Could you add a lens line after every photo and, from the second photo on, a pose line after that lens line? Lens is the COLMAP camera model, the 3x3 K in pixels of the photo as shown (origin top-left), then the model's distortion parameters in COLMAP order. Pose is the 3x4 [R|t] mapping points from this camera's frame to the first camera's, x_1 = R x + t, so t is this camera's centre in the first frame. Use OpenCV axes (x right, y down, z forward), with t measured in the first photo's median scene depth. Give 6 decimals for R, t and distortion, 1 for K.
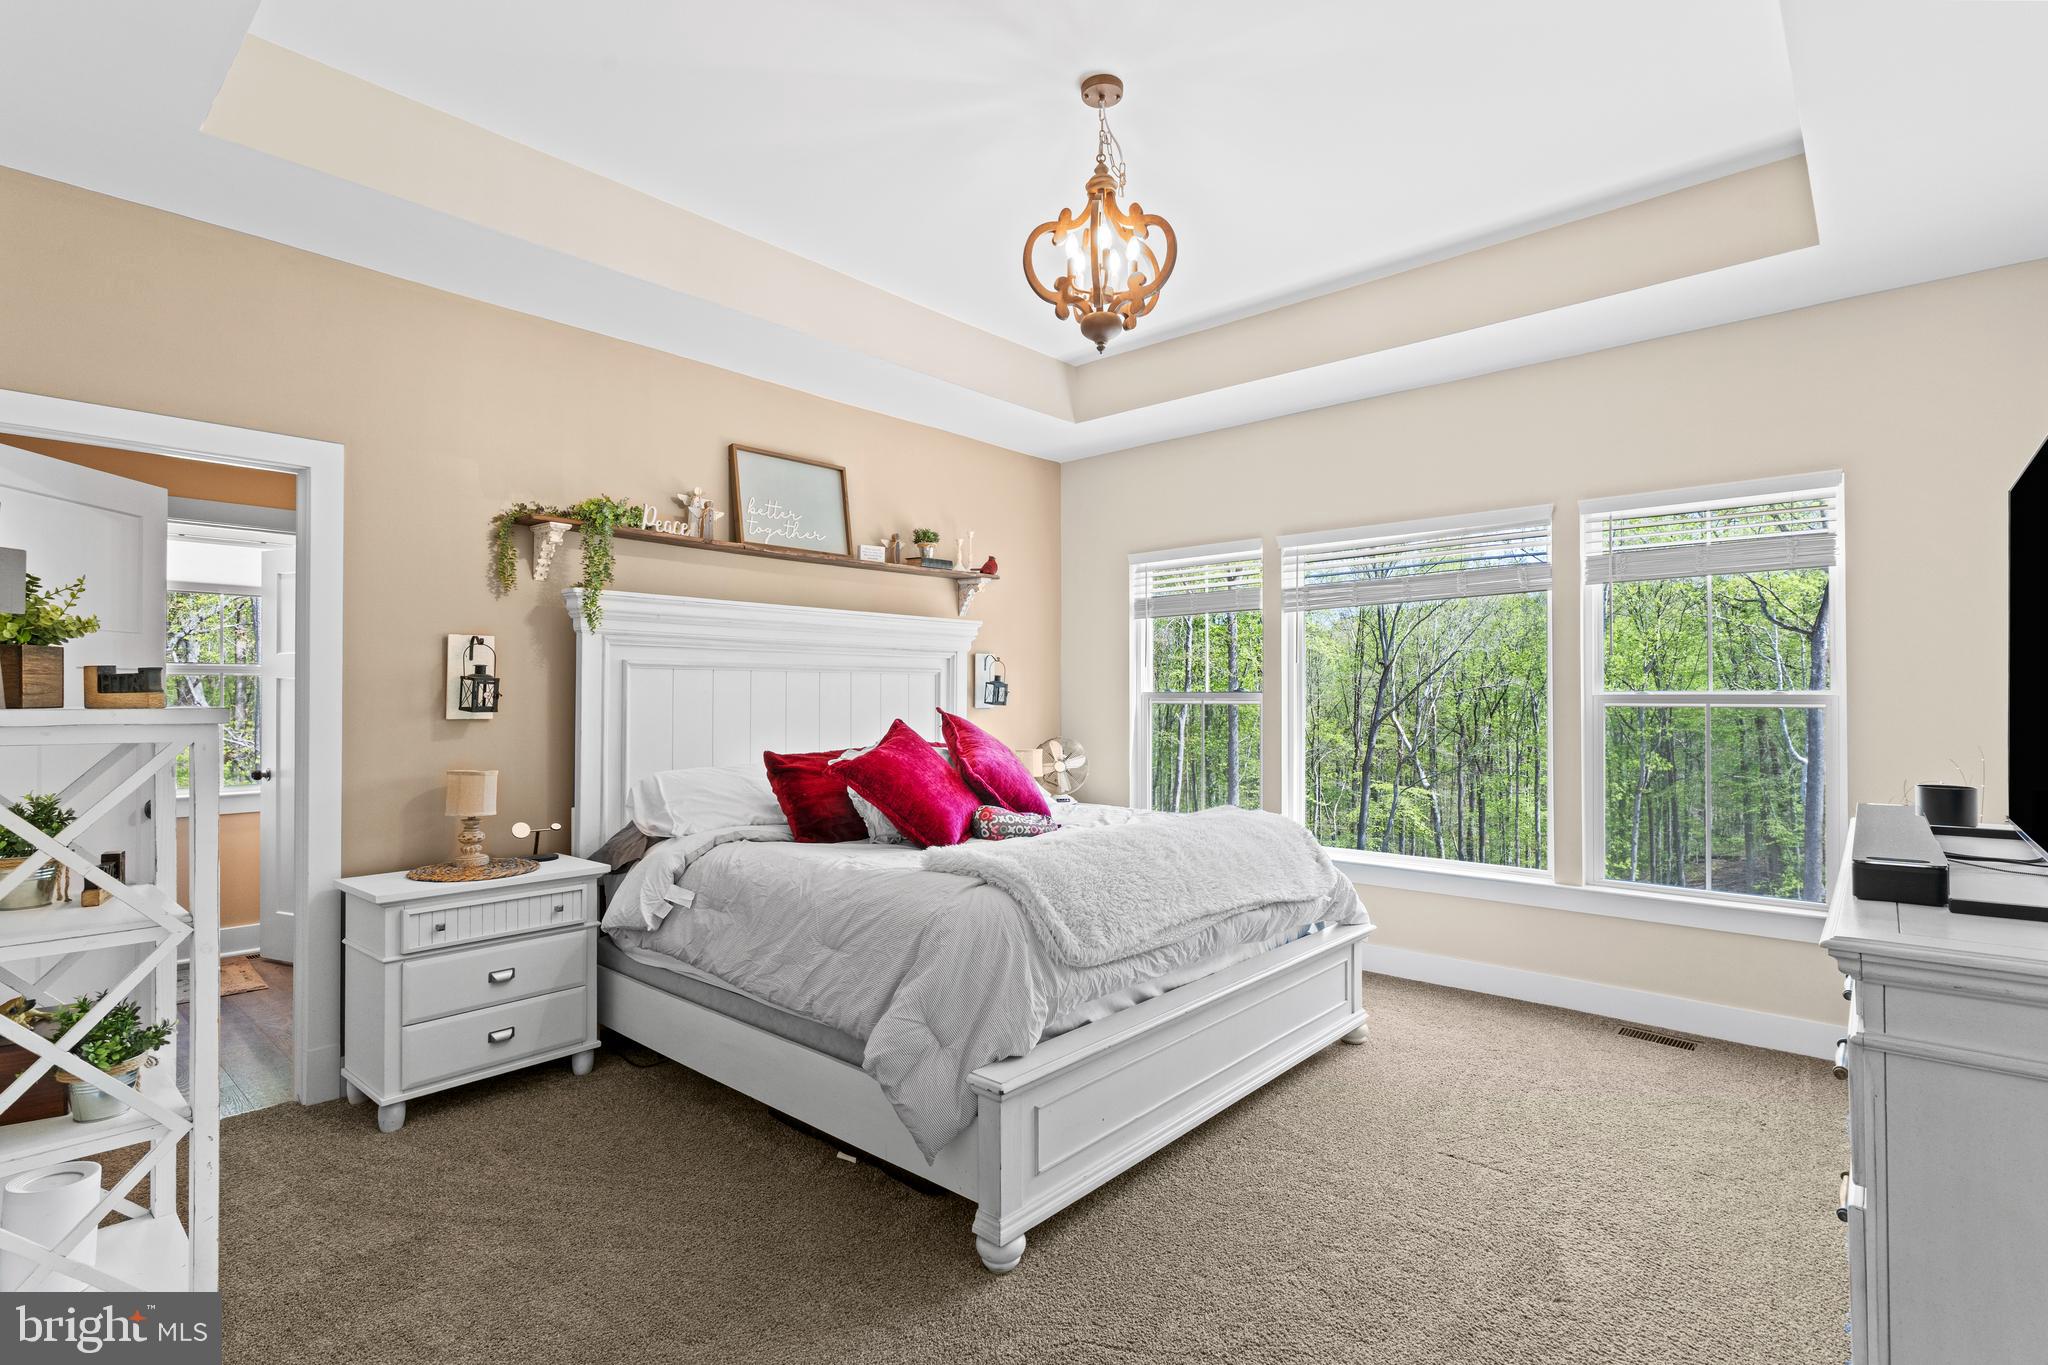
lens RADIAL K [[976.3, 0, 1024.0], [0, 976.3, 682.5], [0, 0, 1]] dist [-0.002594, -0.000260]
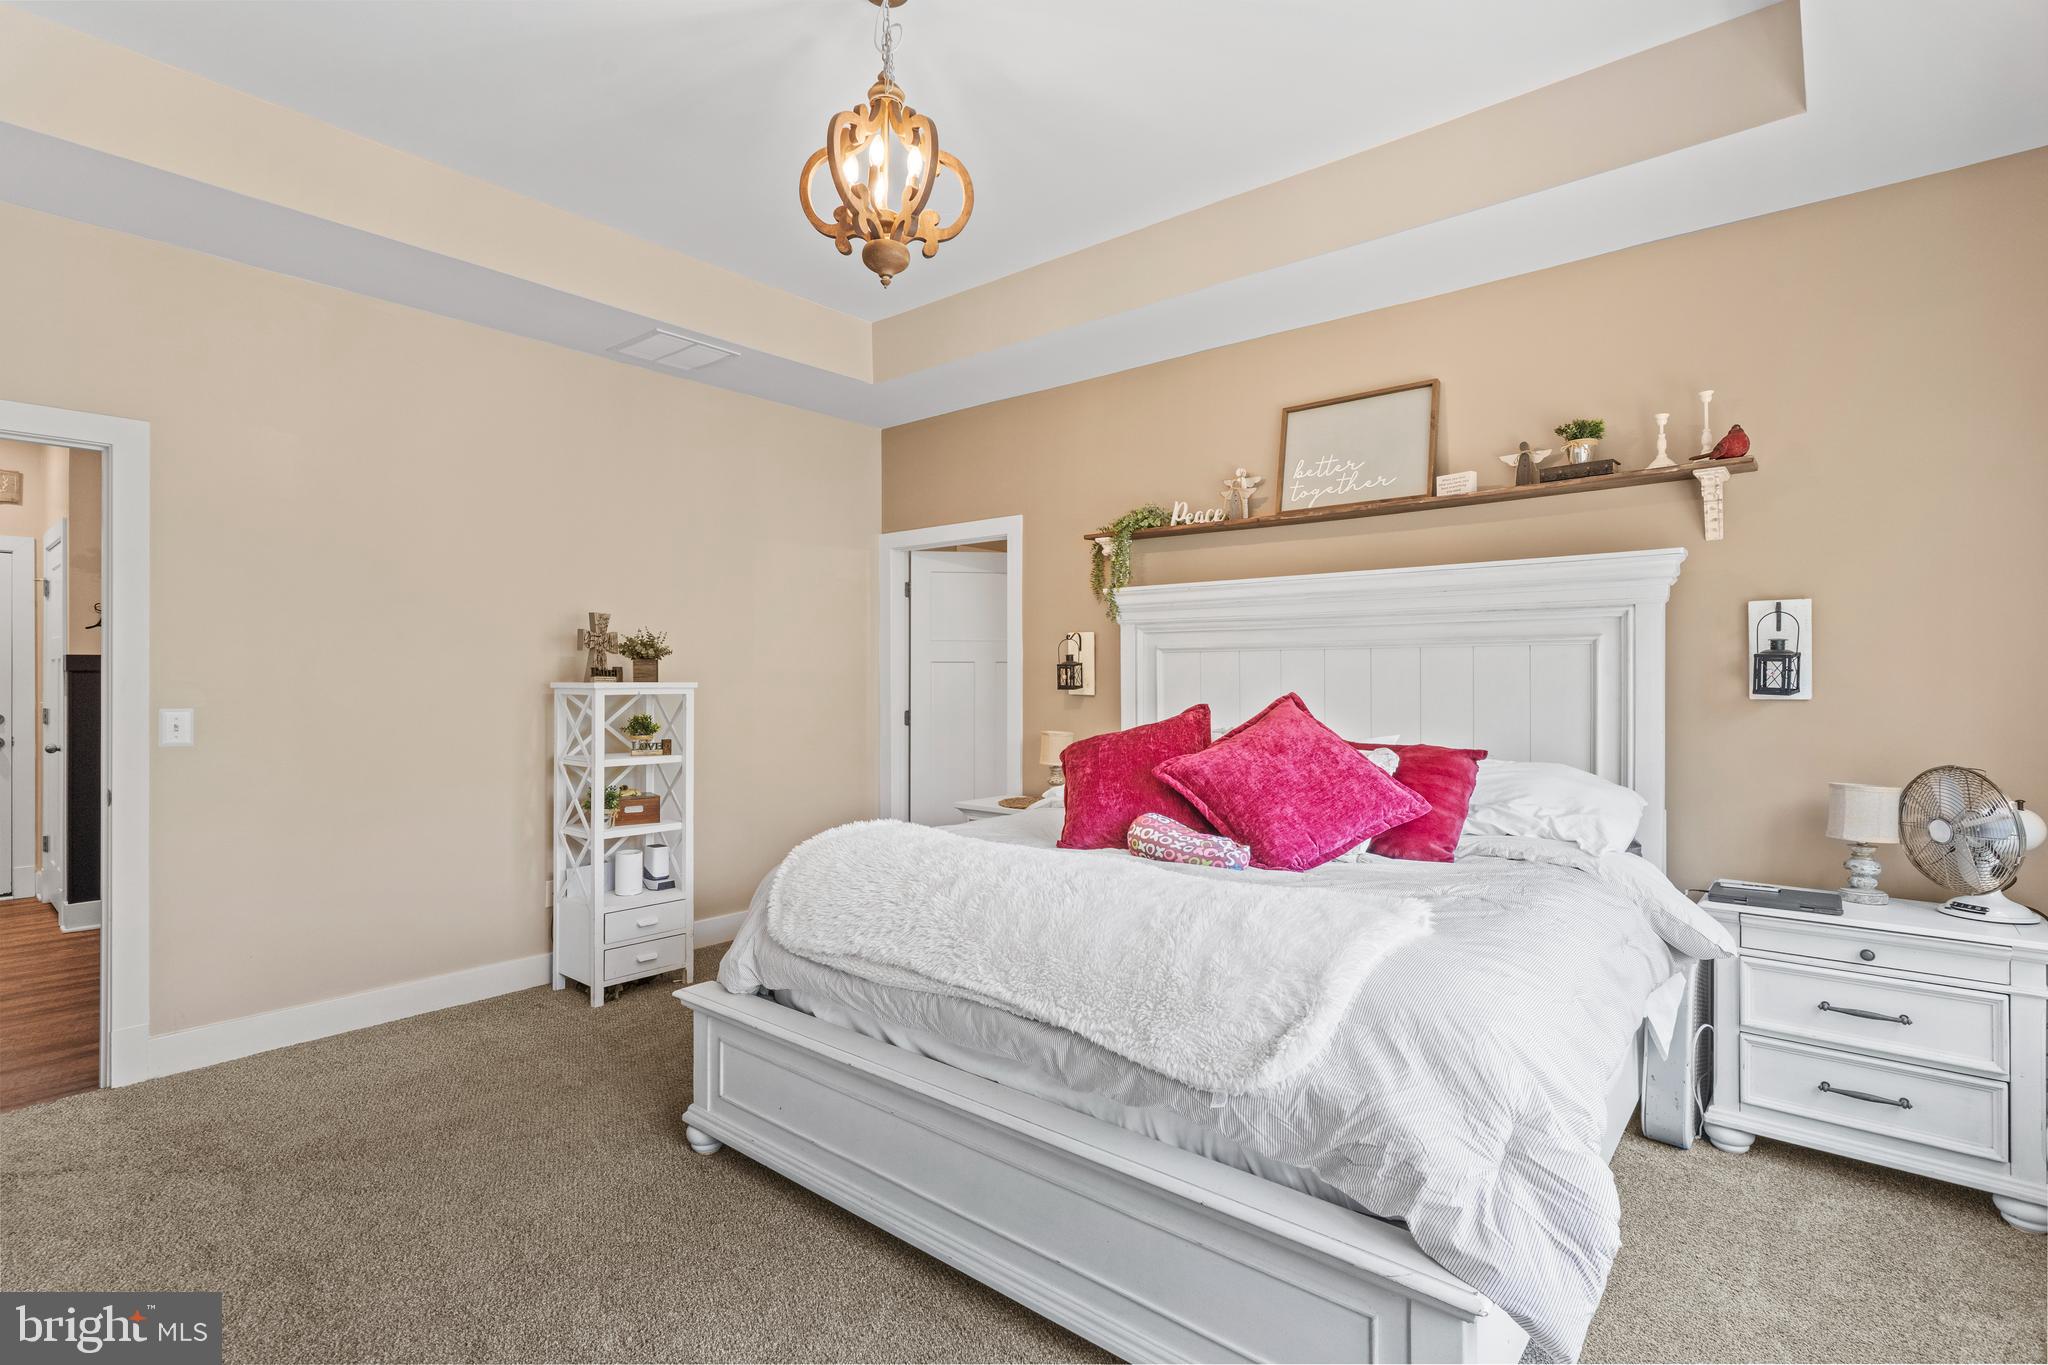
lens RADIAL K [[976.3, 0, 1024.0], [0, 976.3, 682.5], [0, 0, 1]] dist [-0.002594, -0.000260]
pose [[0.028157, 0.008828, -0.999565, 0.637808], [0.017230, 0.999808, 0.009316, 0.005323], [0.999455, -0.017485, 0.027999, 0.723974]]
